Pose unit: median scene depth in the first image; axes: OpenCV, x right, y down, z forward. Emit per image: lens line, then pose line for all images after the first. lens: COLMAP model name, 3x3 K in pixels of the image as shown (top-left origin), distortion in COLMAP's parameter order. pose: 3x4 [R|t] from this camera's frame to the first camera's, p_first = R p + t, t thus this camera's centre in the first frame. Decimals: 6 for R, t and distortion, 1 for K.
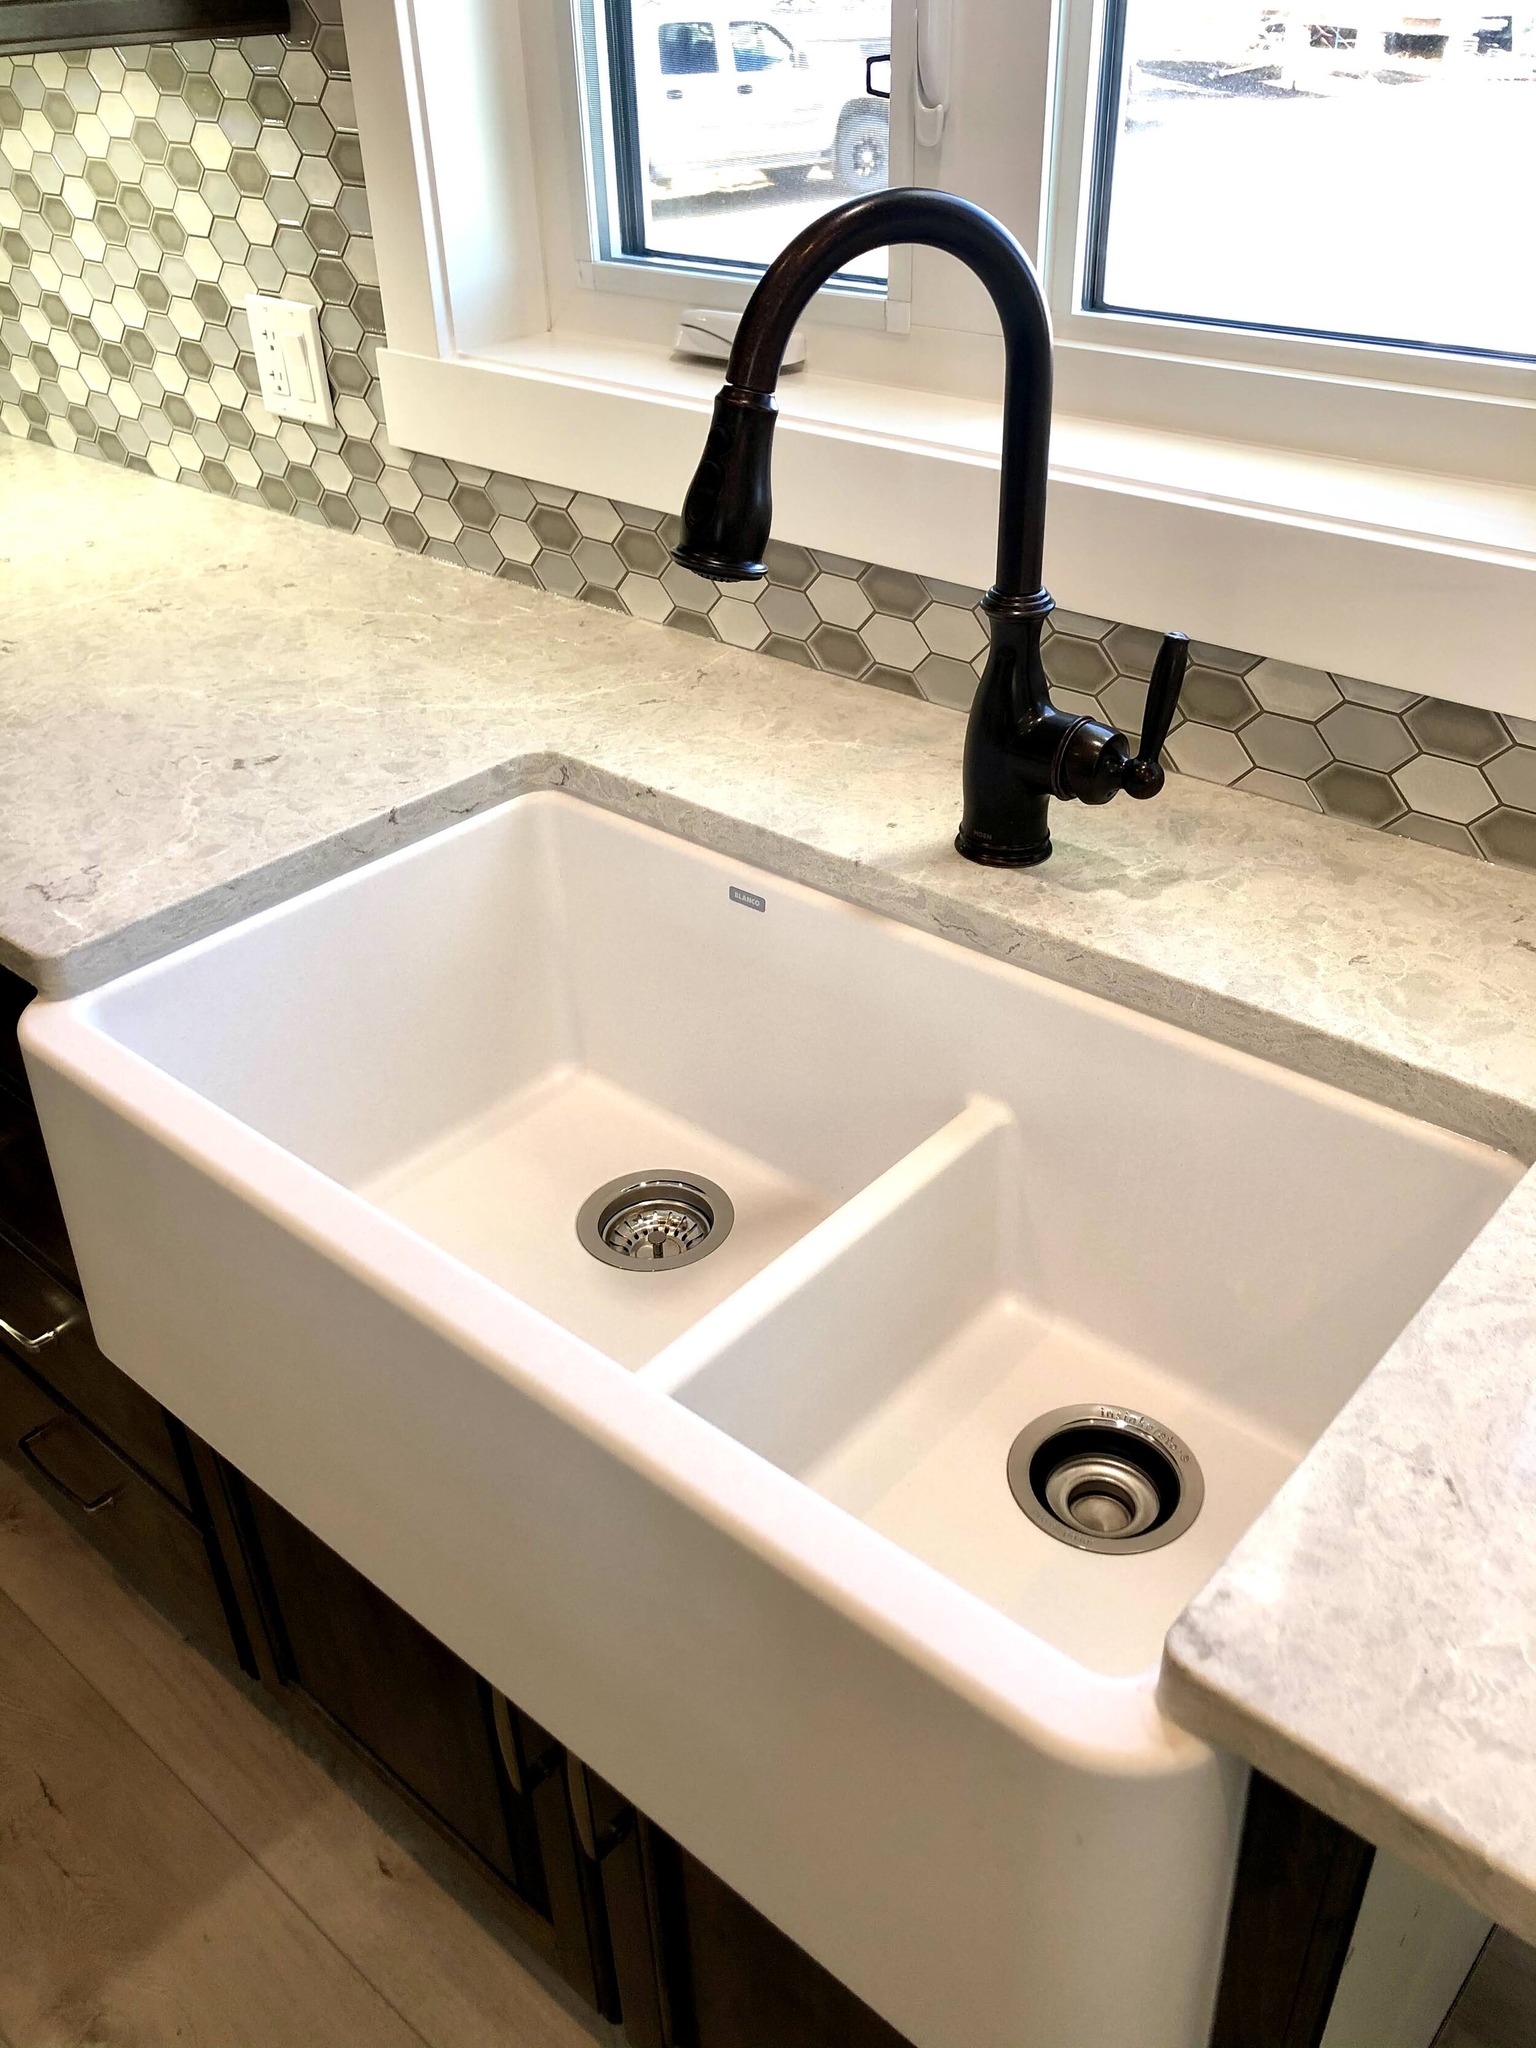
lens RADIAL K [[1646.4, 0, 761.4], [0, 1646.4, 981.4], [0, 0, 1]] dist [0.020154, -0.004881]
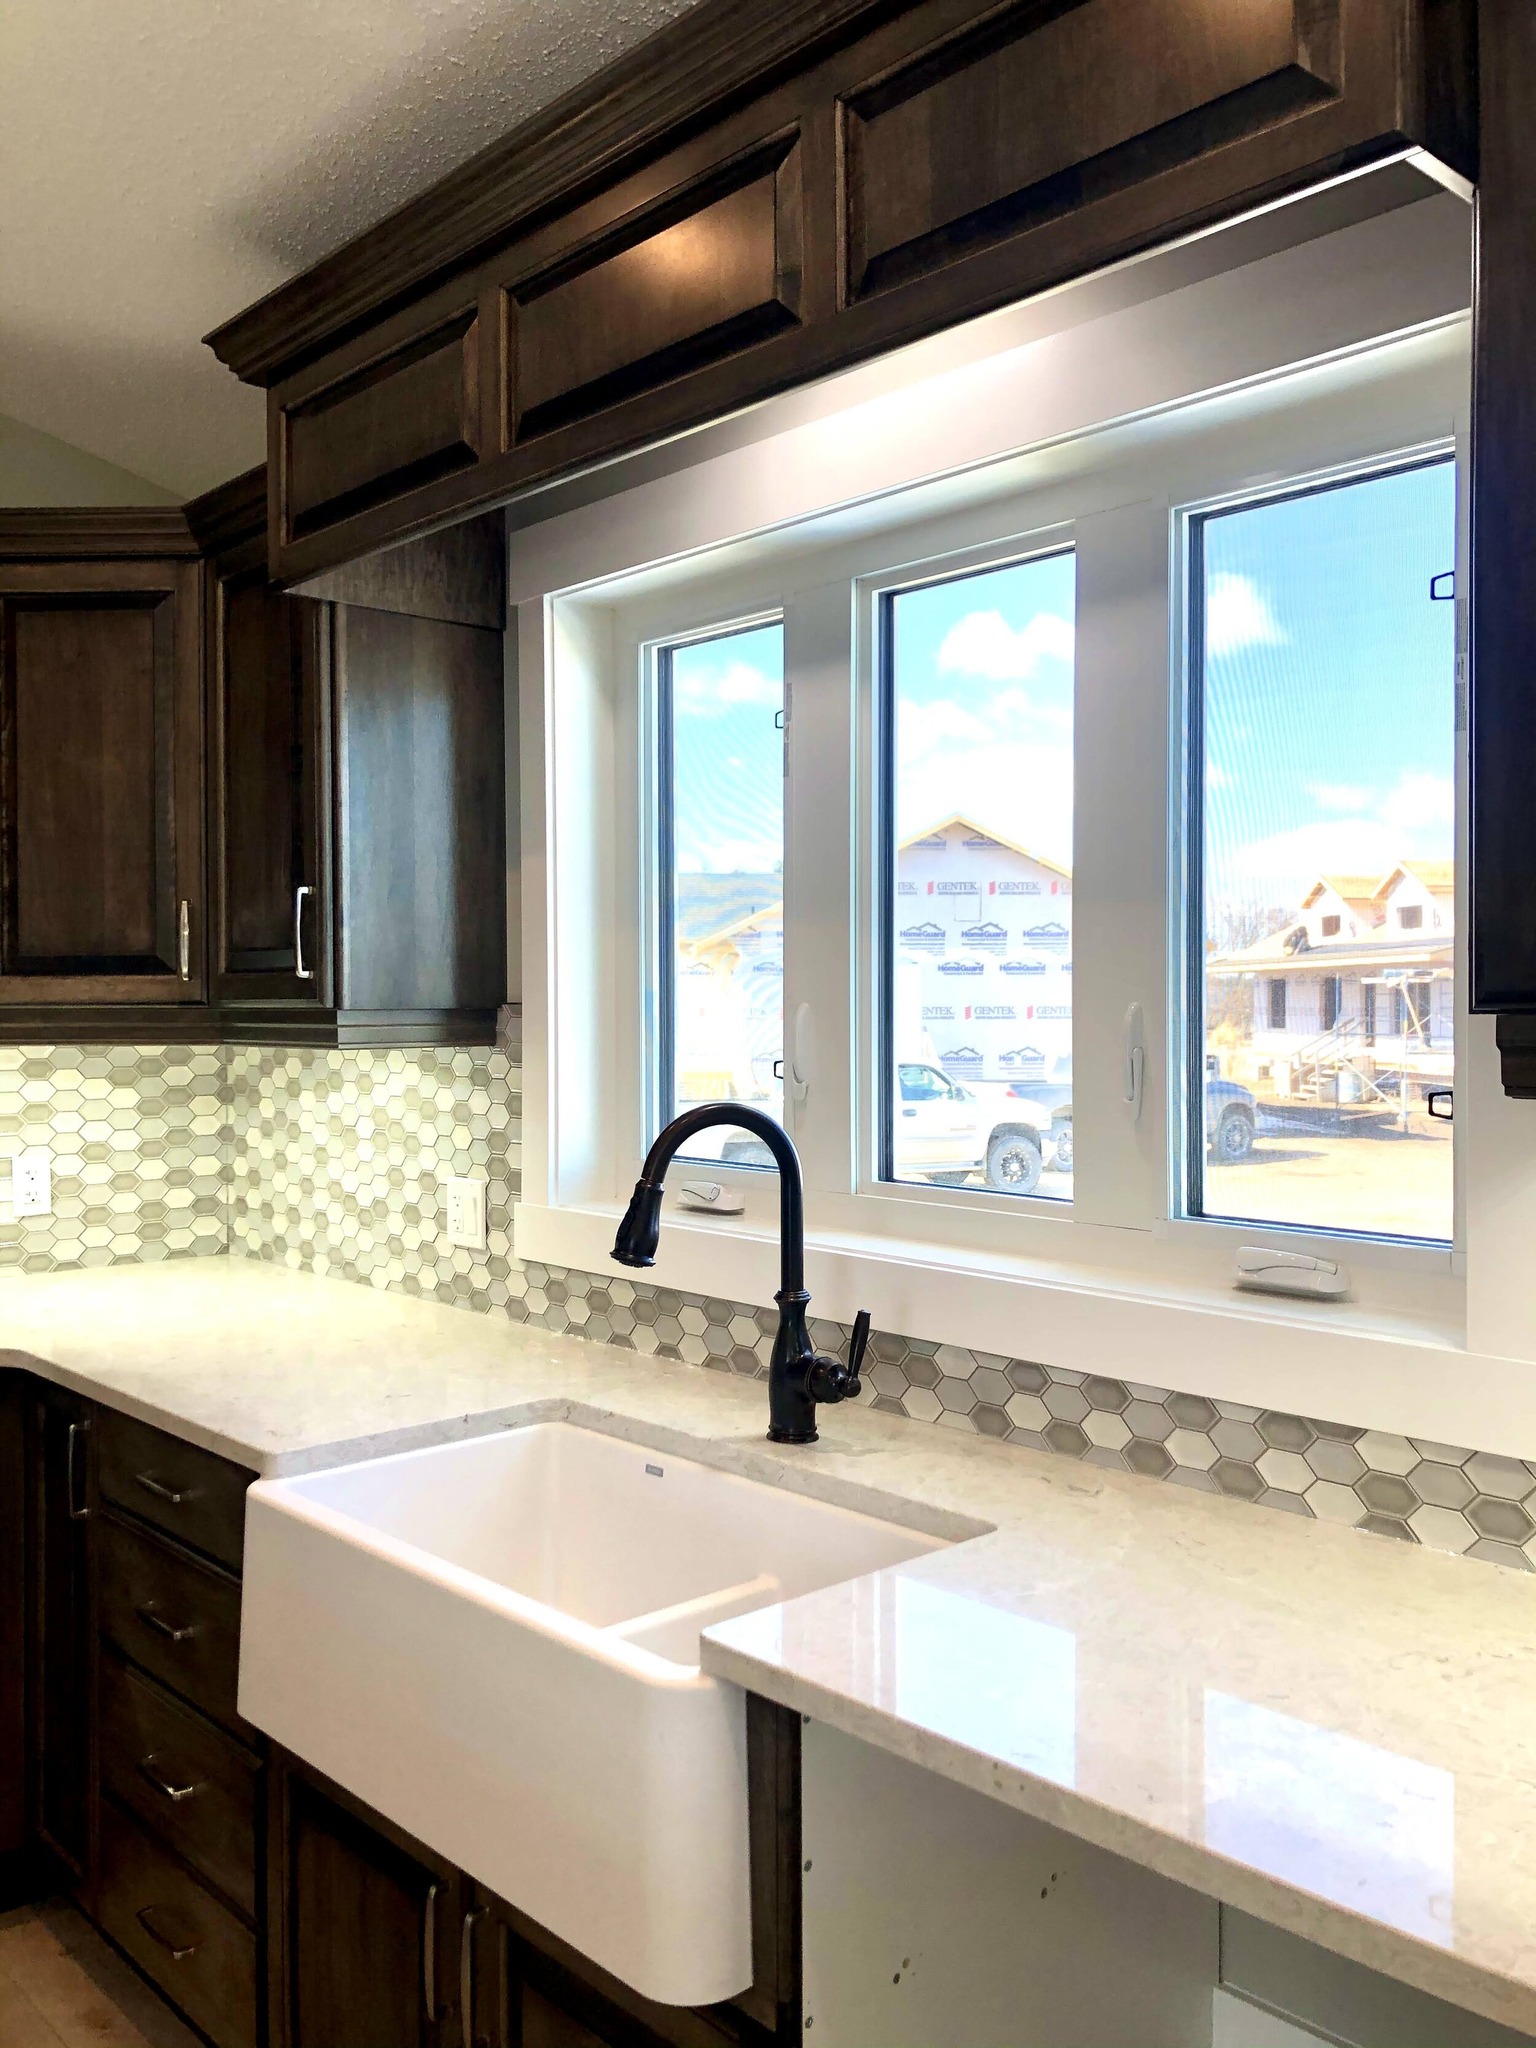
lens RADIAL K [[1662.9, 0, 768.0], [0, 1662.9, 1024.0], [0, 0, 1]] dist [0.114241, -0.219319]
pose [[0.993018, 0.025154, -0.115250, 0.218862], [-0.081716, 0.851300, -0.518277, 0.329454], [0.085075, 0.524076, 0.847412, -0.535173]]
